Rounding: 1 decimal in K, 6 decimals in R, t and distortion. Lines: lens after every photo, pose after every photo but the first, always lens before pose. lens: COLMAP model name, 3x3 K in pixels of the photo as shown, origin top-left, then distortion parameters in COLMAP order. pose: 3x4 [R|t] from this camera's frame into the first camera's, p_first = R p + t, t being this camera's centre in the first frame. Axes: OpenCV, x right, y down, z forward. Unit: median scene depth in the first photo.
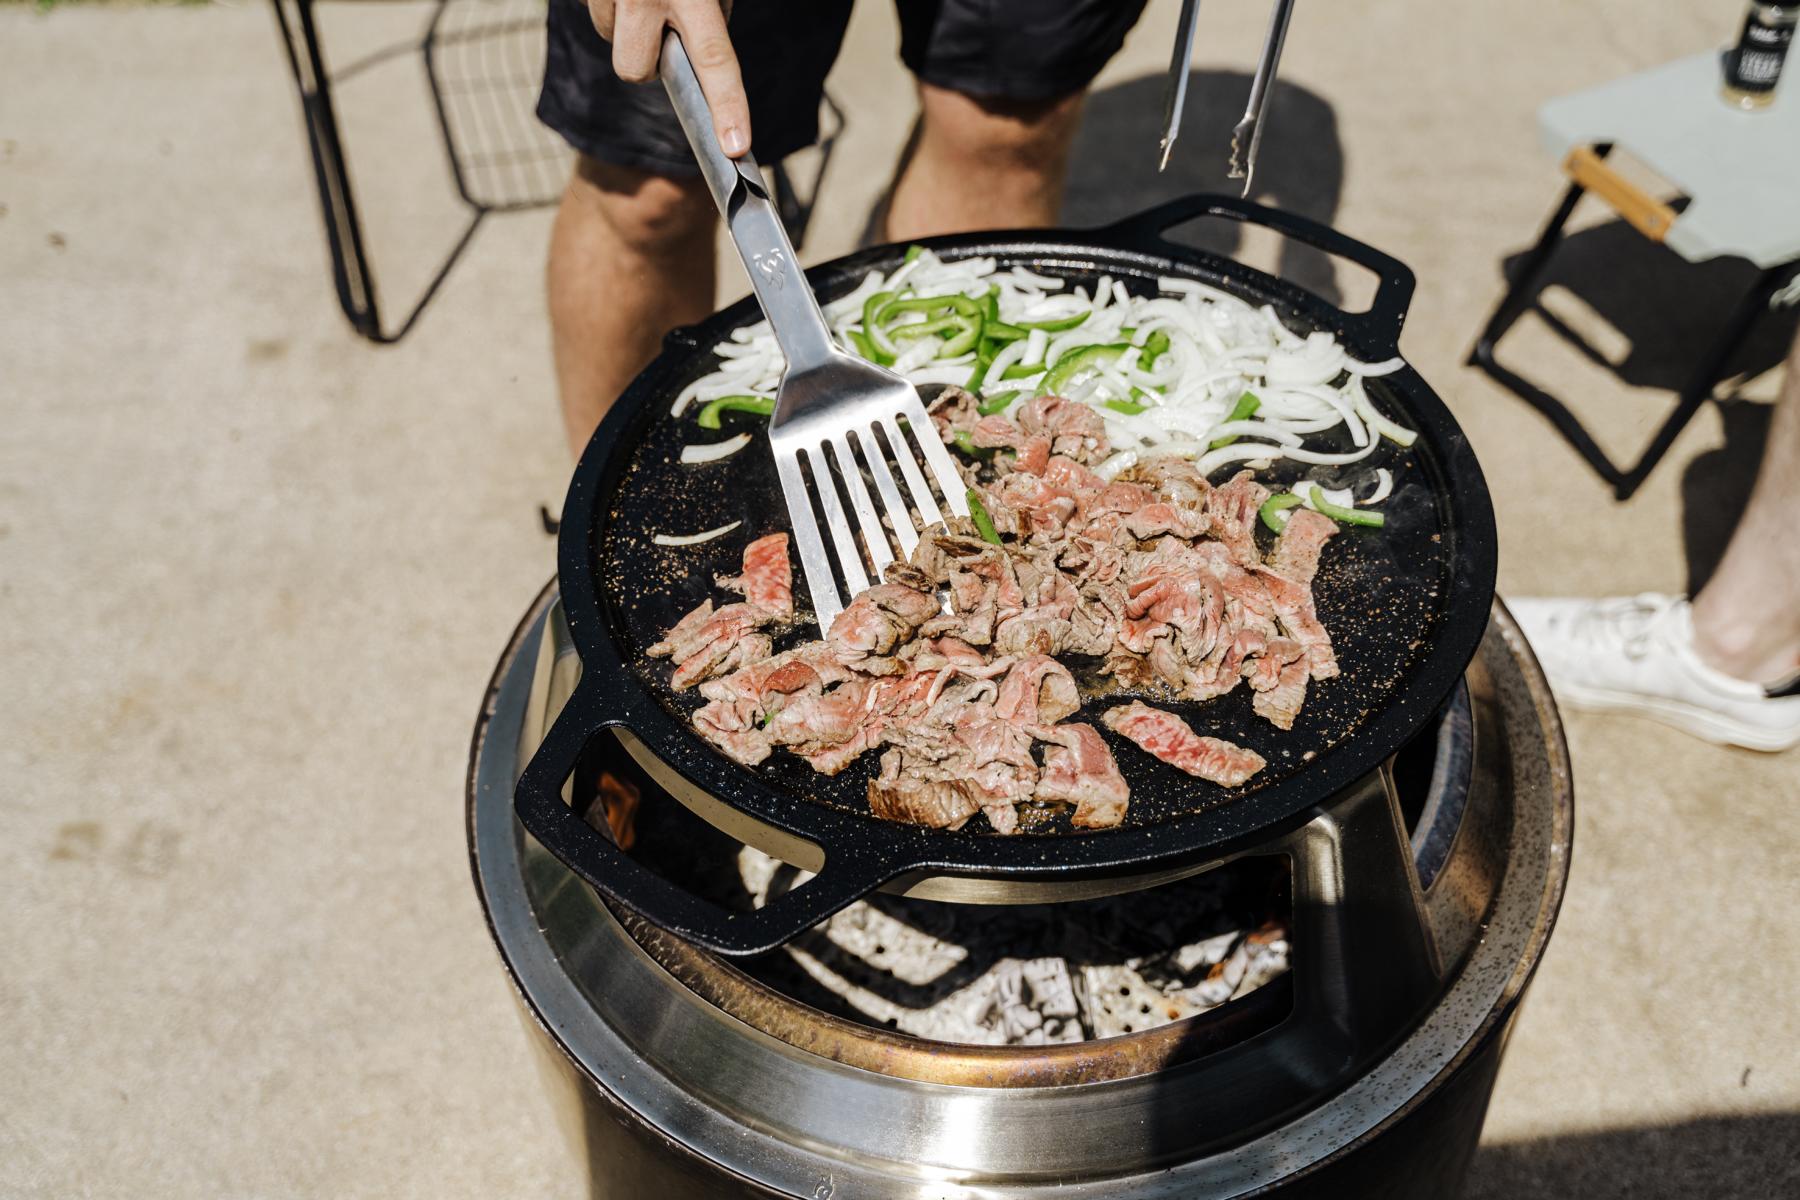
lens RADIAL K [[1939.2, 0, 900.0], [0, 1939.2, 600.0], [0, 0, 1]] dist [0.085503, -0.132382]
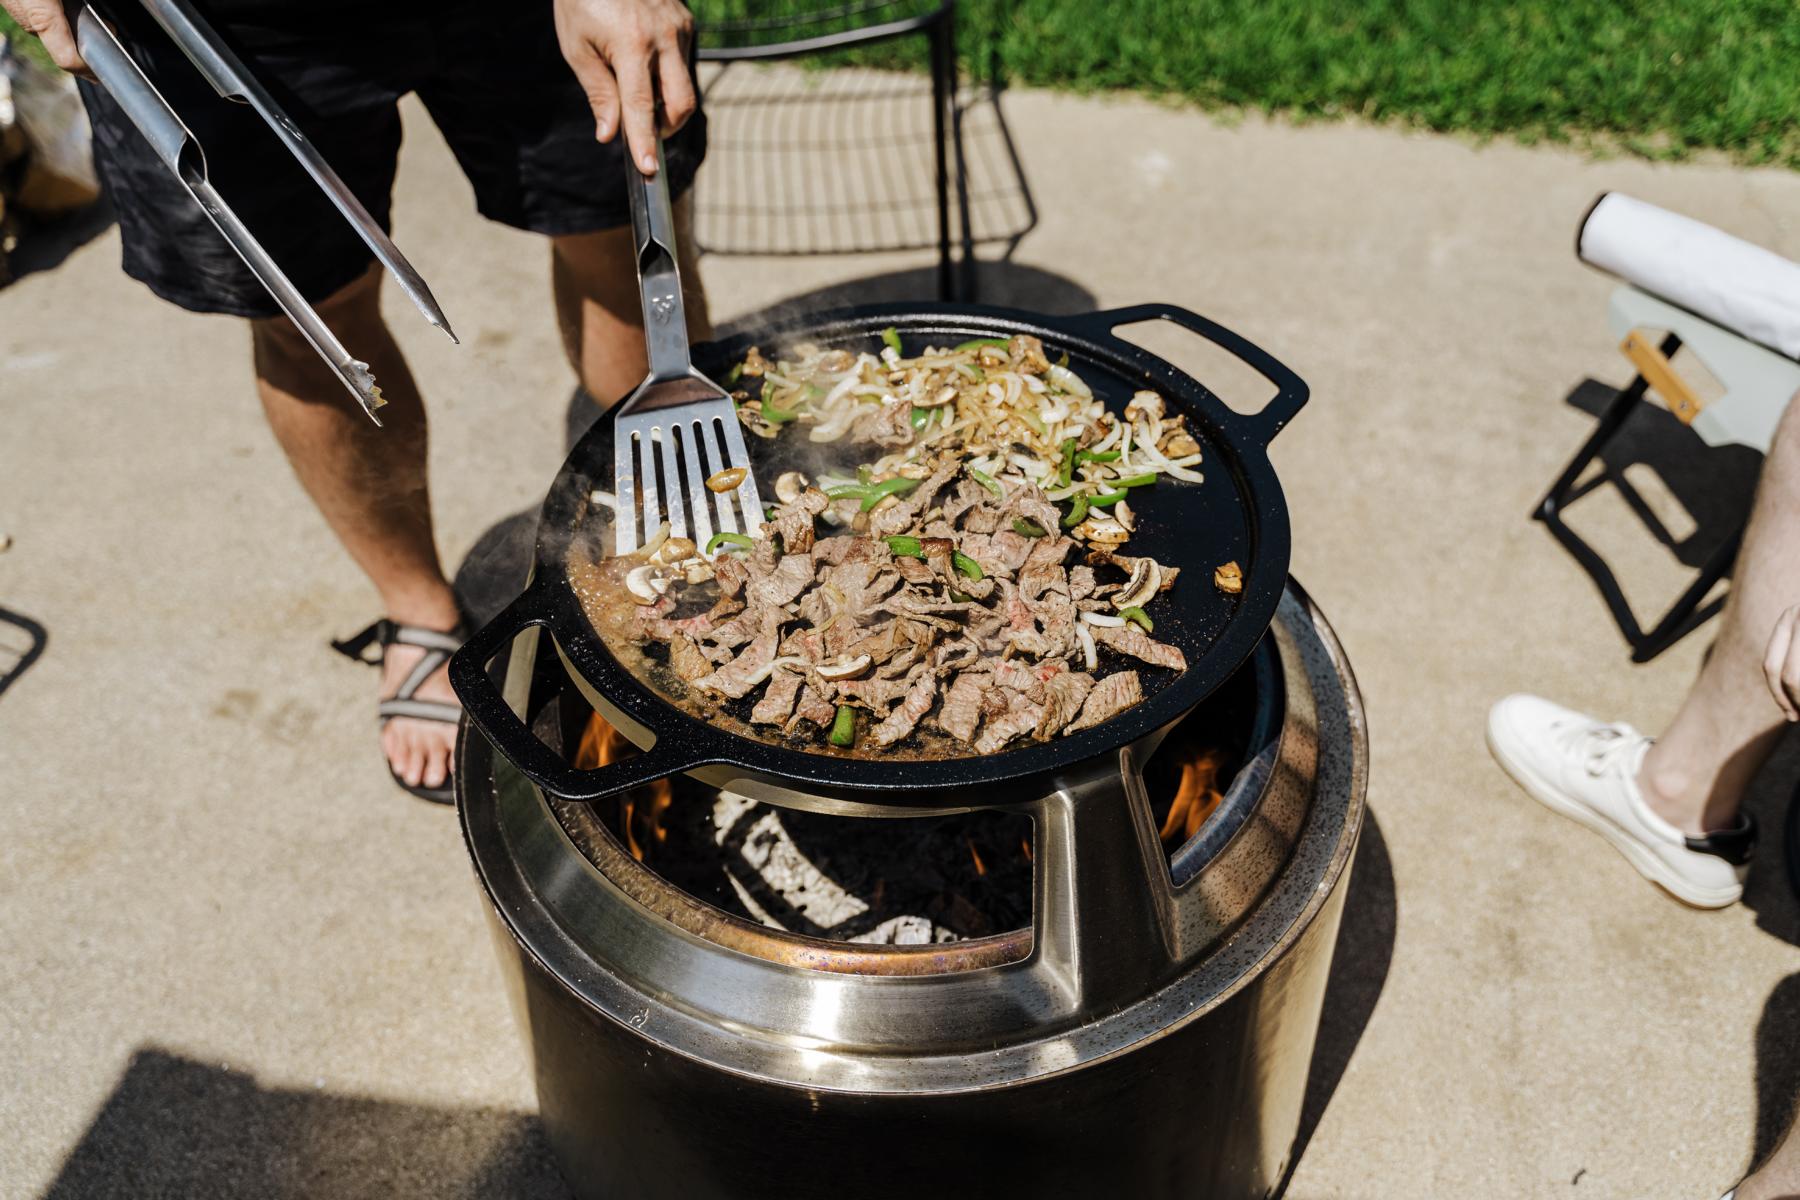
lens RADIAL K [[1939.2, 0, 900.0], [0, 1939.2, 600.0], [0, 0, 1]] dist [0.085503, -0.132382]
pose [[0.972250, 0.171435, -0.159185, 0.169491], [-0.179020, 0.983241, -0.034492, 0.030351], [0.150604, 0.062032, 0.986646, -0.140343]]
